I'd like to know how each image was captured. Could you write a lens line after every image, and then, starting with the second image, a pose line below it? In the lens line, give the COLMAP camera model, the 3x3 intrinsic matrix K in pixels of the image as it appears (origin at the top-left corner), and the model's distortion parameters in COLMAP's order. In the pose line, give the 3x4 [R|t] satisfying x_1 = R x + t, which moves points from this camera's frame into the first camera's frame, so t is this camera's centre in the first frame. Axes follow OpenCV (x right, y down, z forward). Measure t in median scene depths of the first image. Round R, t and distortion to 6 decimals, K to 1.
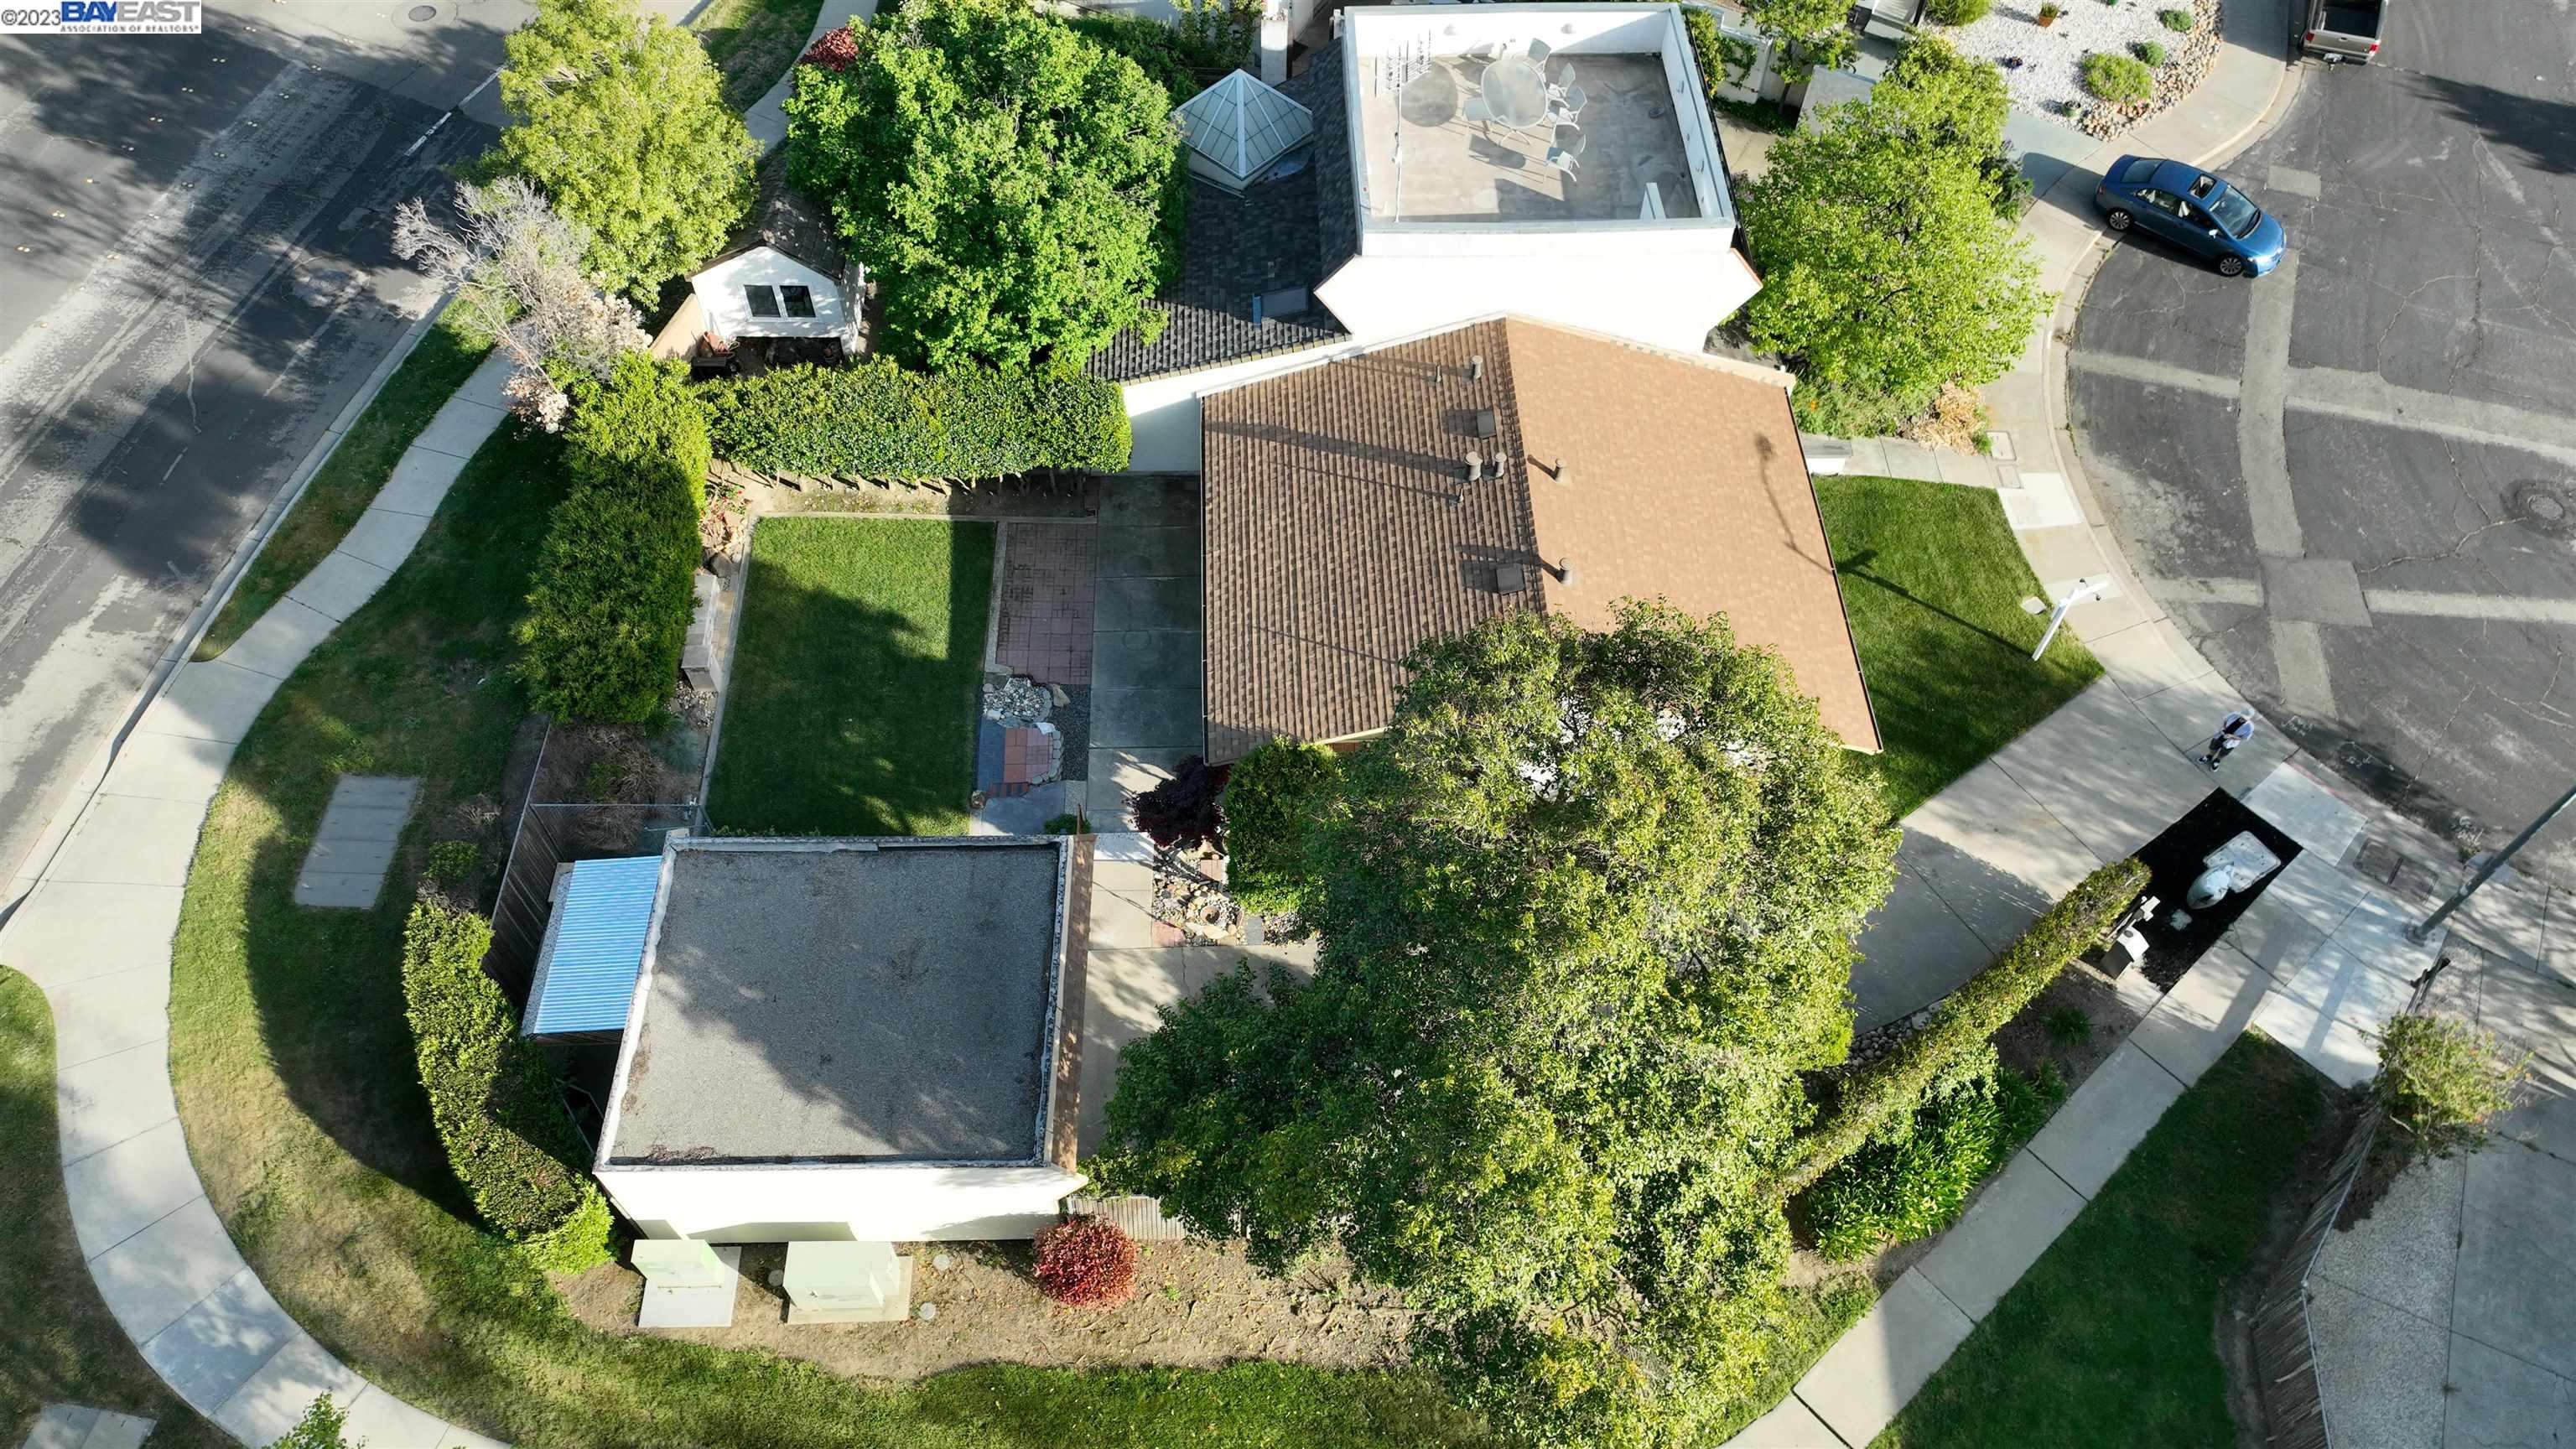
lens RADIAL K [[1813.6, 0, 1291.2], [0, 1813.6, 716.7], [0, 0, 1]] dist [0.000501, 0.013499]
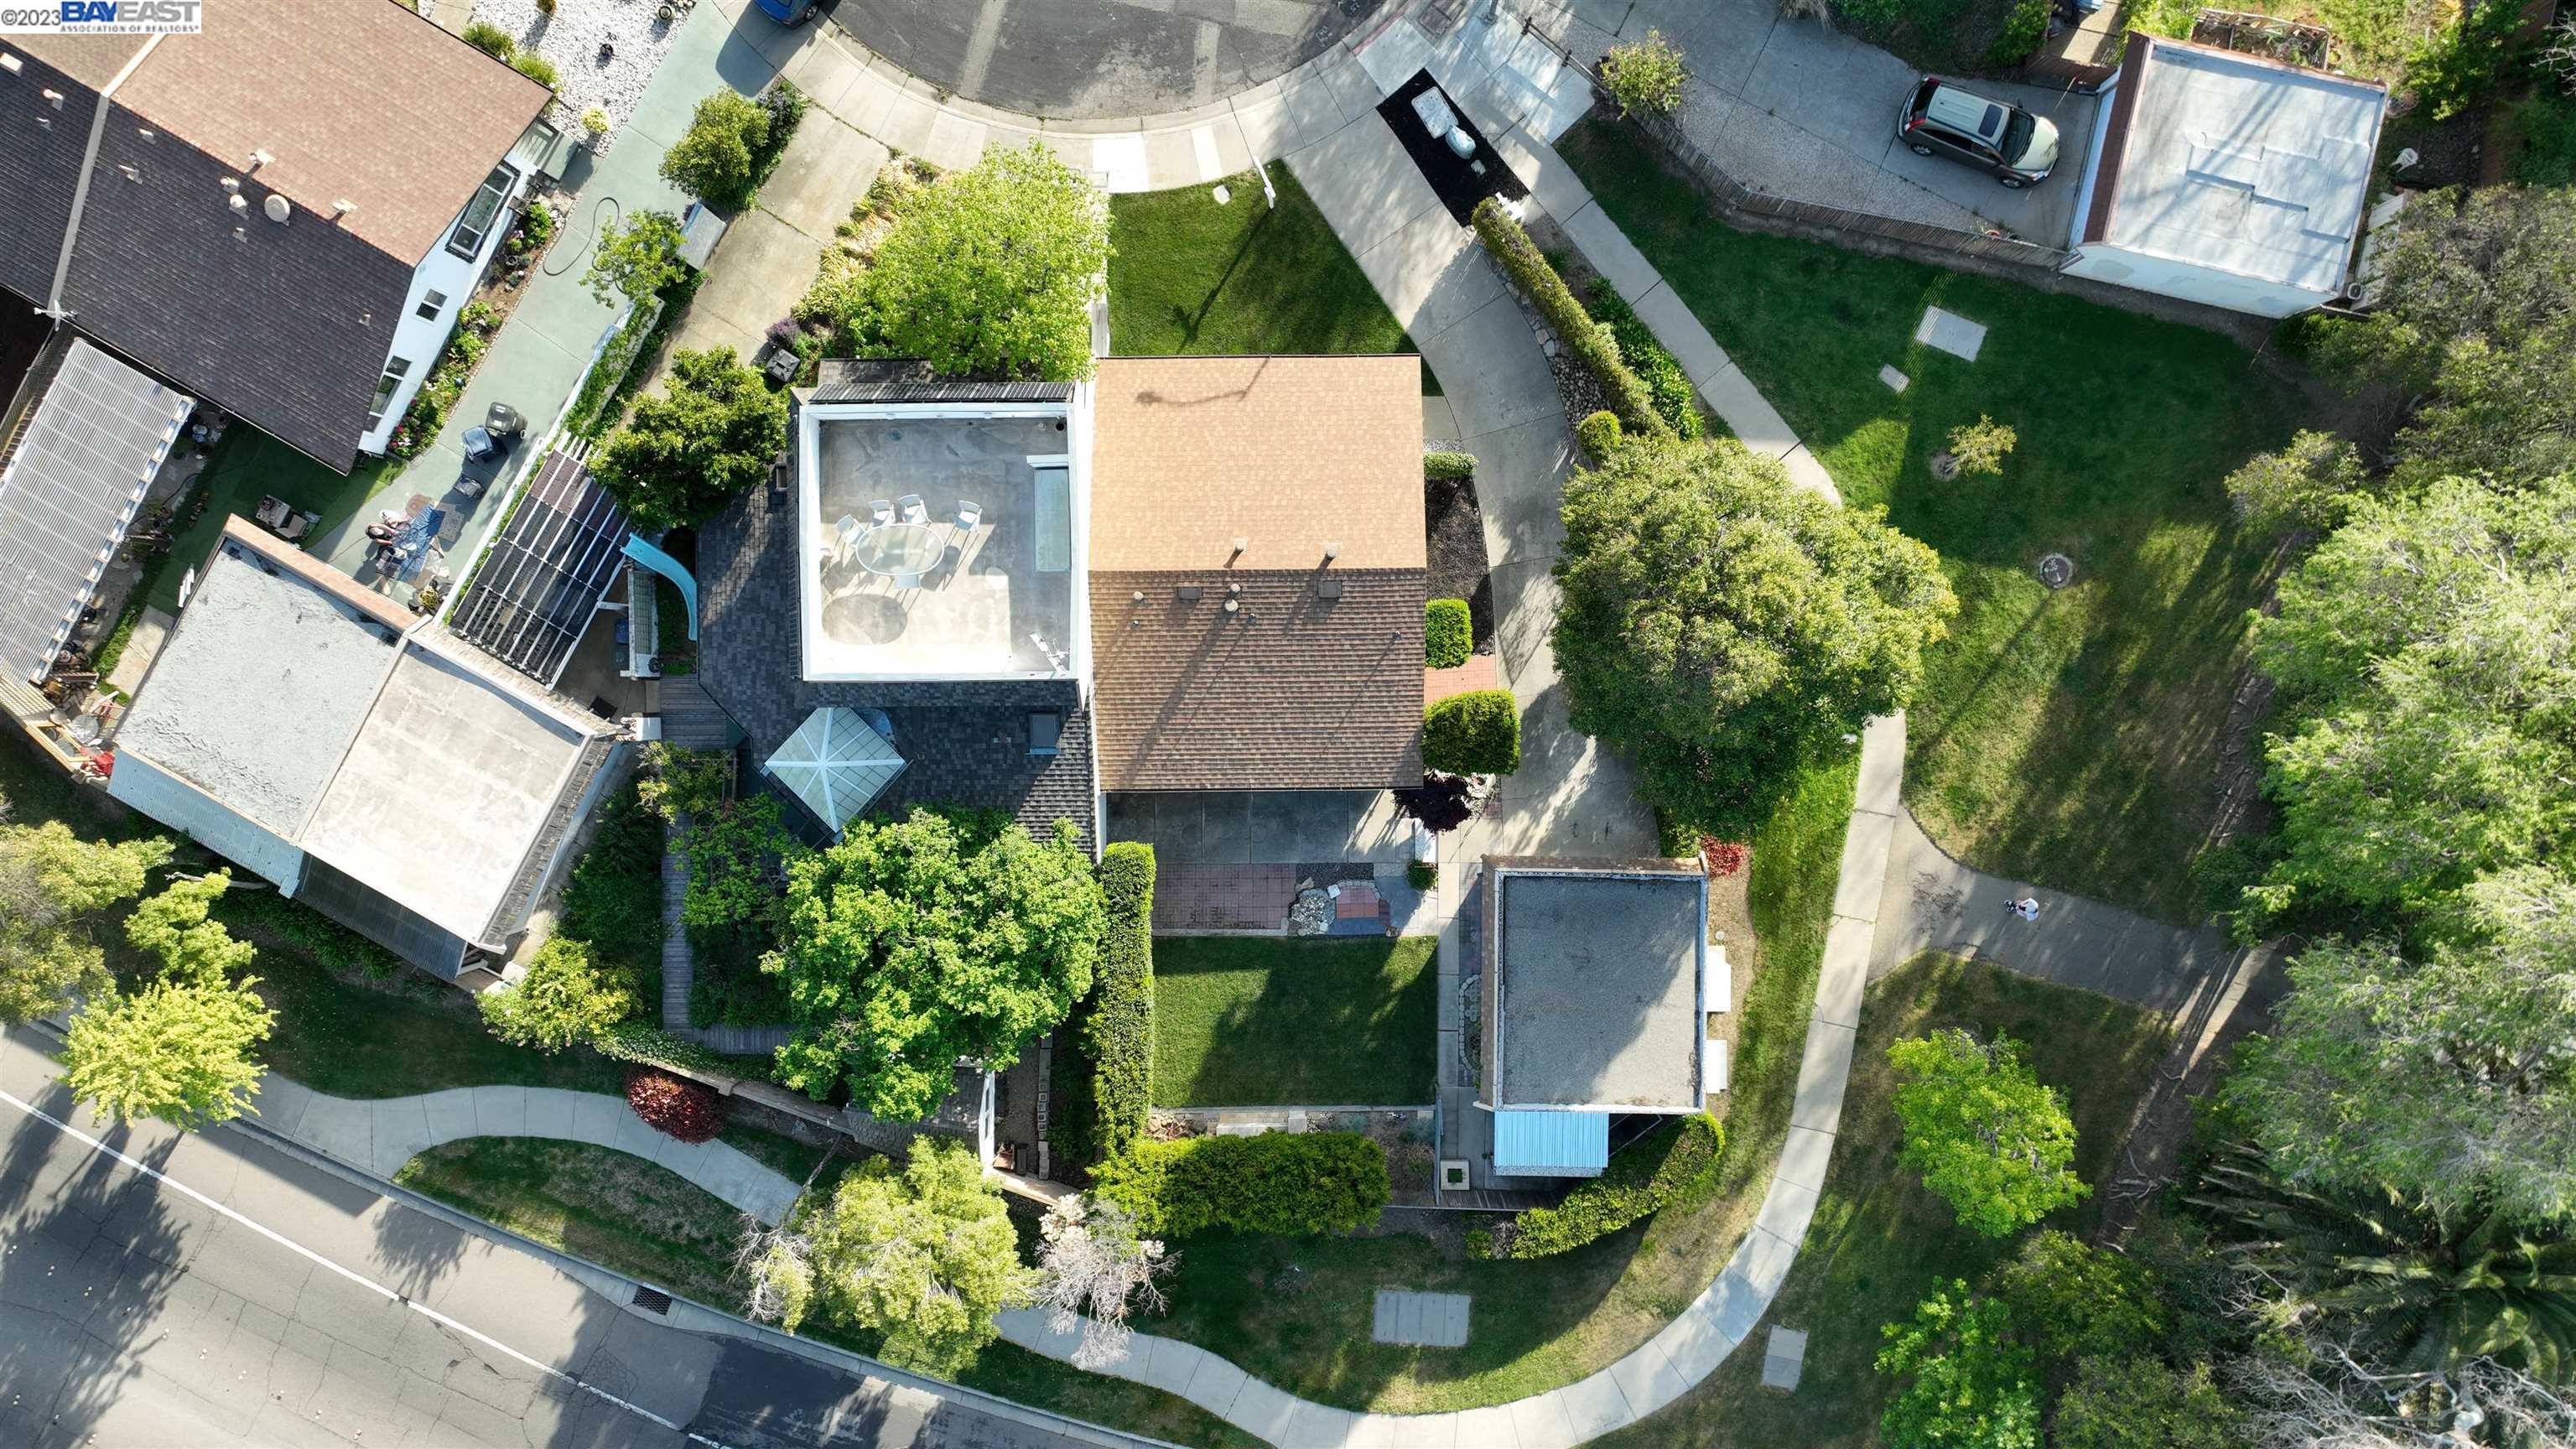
lens RADIAL K [[1813.6, 0, 1291.2], [0, 1813.6, 716.7], [0, 0, 1]] dist [0.000501, 0.013499]
pose [[0.024191, -0.999318, -0.027895, 0.053116], [0.823137, 0.004075, 0.567828, -0.917507], [-0.567327, -0.036698, 0.822674, -0.220848]]
